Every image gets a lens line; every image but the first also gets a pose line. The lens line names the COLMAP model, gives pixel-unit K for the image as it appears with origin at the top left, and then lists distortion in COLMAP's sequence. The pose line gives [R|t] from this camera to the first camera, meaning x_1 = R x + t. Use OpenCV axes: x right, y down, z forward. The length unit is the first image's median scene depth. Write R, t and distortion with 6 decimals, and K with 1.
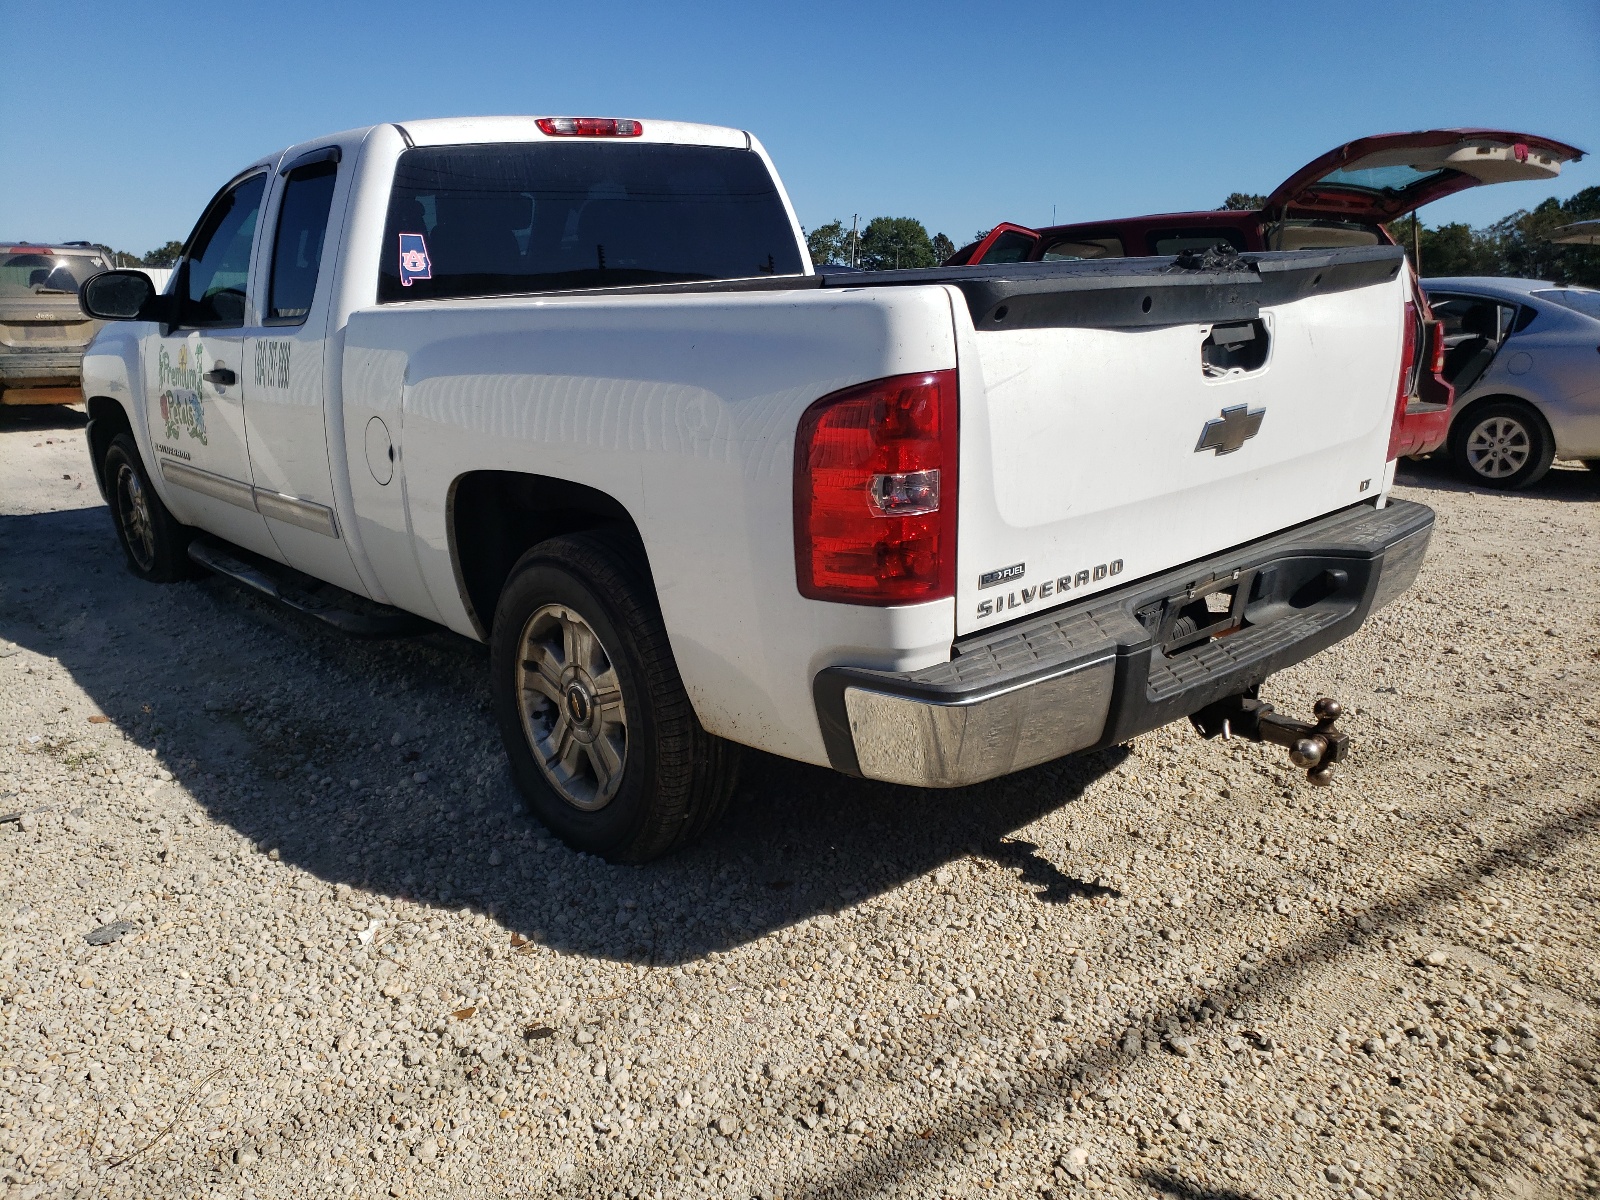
lens RADIAL K [[1227.7, 0, 772.8], [0, 1227.7, 585.7], [0, 0, 1]] dist [0.029510, 0.002071]
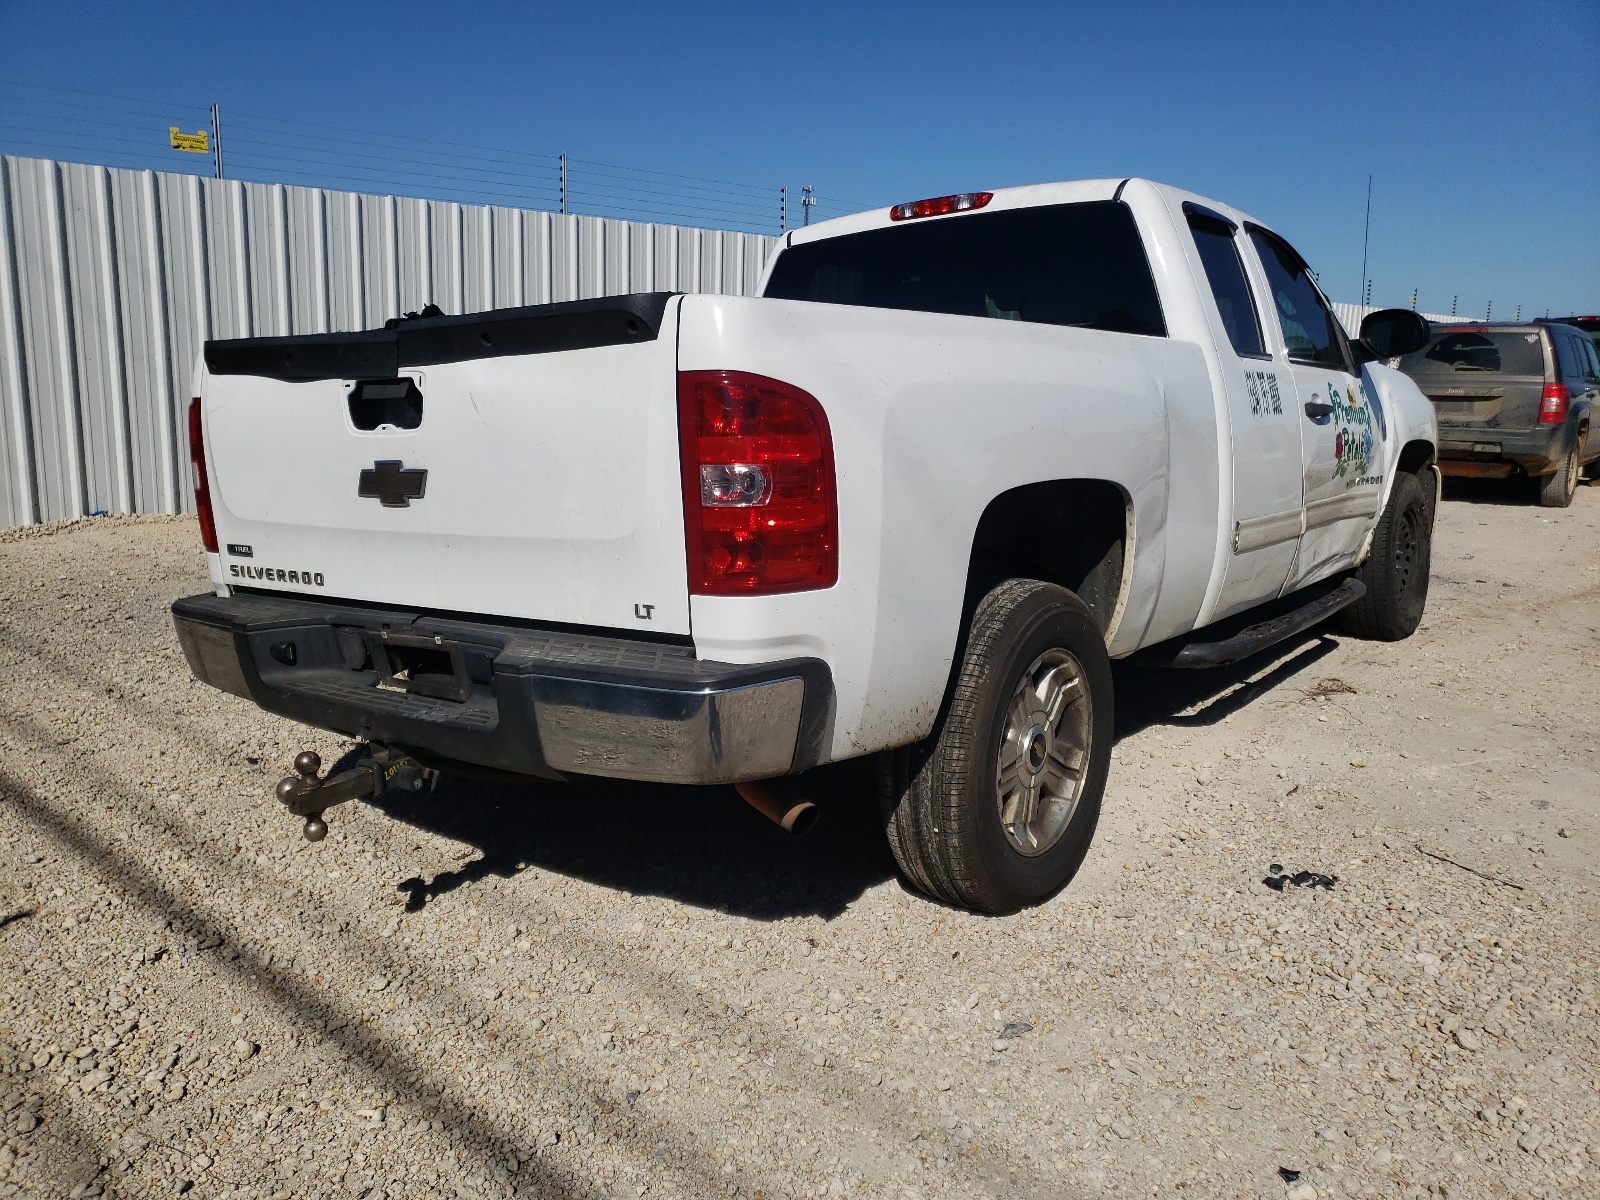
lens RADIAL K [[1227.7, 0, 766.5], [0, 1227.7, 595.9], [0, 0, 1]] dist [0.029510, 0.002071]
pose [[0.216547, 0.183647, -0.958844, 1.286650], [-0.236159, 0.962833, 0.131077, -0.218366], [0.947278, 0.198055, 0.251868, 0.942367]]
